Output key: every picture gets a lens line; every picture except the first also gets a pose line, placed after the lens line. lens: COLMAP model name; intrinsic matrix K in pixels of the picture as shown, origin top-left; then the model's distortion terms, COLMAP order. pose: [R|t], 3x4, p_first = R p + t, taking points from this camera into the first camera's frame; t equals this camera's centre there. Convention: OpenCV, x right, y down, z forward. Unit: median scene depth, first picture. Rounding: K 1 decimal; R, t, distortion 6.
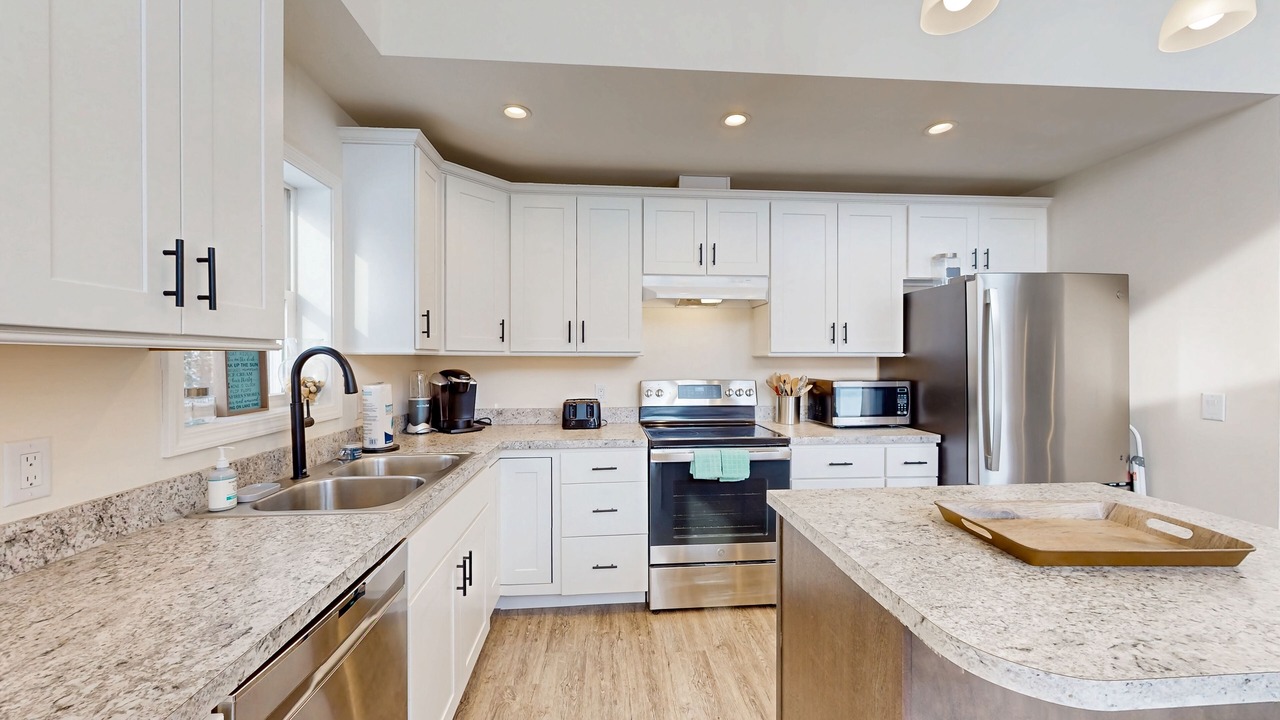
lens RADIAL K [[487.5, 0, 640.3], [0, 487.5, 357.9], [0, 0, 1]] dist [0.002593, -0.000064]
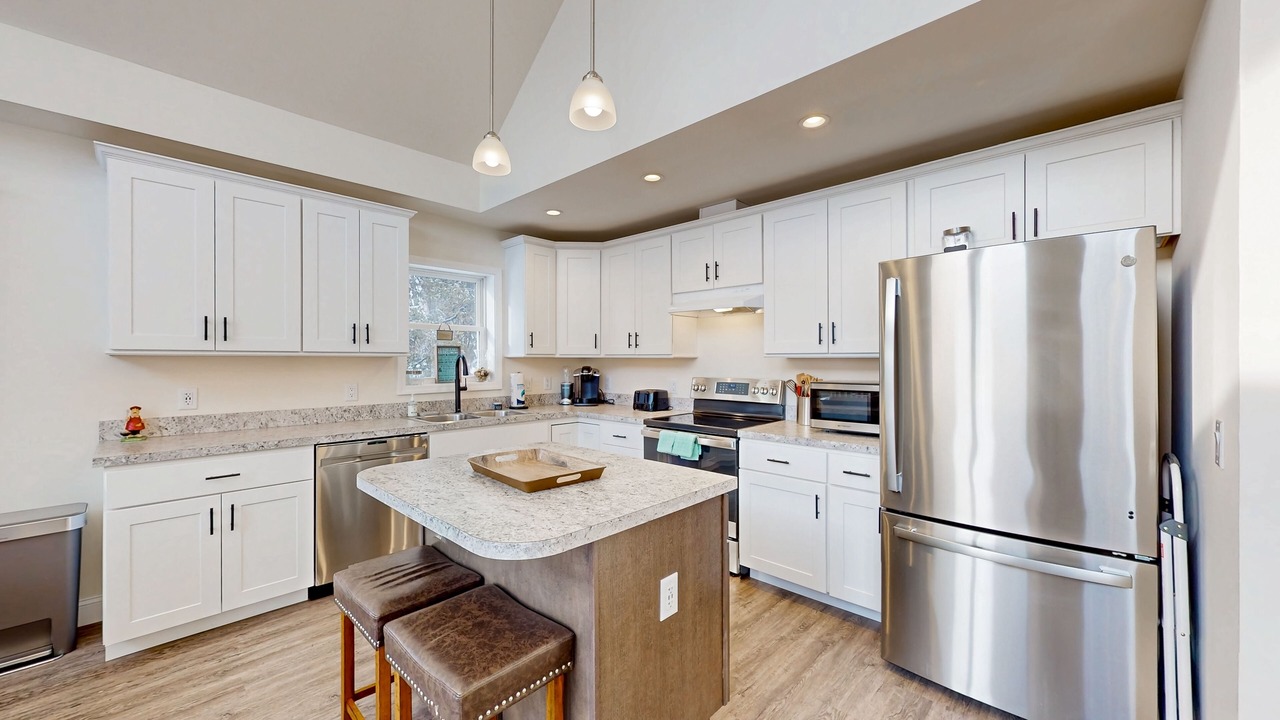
lens RADIAL K [[487.5, 0, 635.5], [0, 487.5, 359.0], [0, 0, 1]] dist [0.002593, -0.000064]
pose [[0.664283, -0.000395, -0.747481, 0.888388], [0.000888, 1.000000, 0.000260, -0.000257], [0.747481, -0.000836, 0.664283, 0.073236]]
